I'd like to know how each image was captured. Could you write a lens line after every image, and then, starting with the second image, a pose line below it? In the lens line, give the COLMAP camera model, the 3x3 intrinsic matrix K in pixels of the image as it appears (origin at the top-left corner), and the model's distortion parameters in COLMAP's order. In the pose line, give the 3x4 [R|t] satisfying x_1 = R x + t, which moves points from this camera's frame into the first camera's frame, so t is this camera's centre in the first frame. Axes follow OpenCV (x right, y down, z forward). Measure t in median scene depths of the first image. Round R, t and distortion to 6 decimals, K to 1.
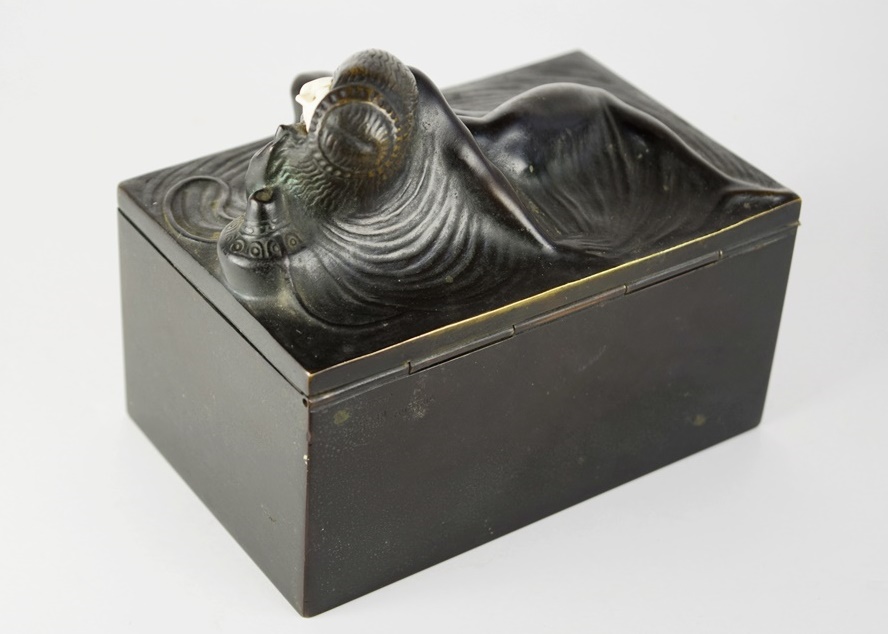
lens RADIAL K [[1990.3, 0, 444.0], [0, 1990.3, 317.3], [0, 0, 1]] dist [0.044138, 0.000000]
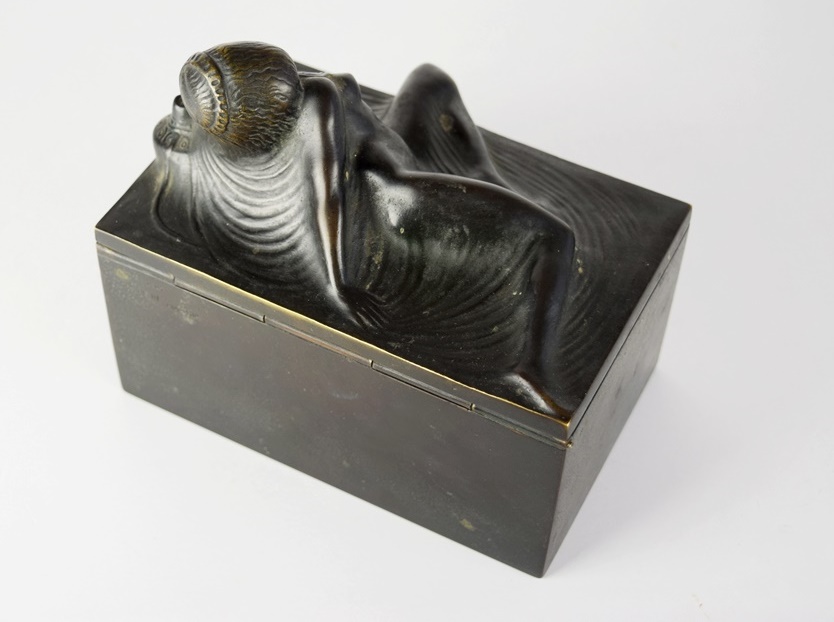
lens RADIAL K [[1423.8, 0, 416.5], [0, 1423.8, 310.9], [0, 0, 1]] dist [-0.022363, 0.000000]
pose [[0.503493, 0.637463, -0.583211, 0.569610], [-0.535229, 0.760019, 0.368648, -0.356259], [0.678251, 0.126540, 0.723853, 0.459238]]
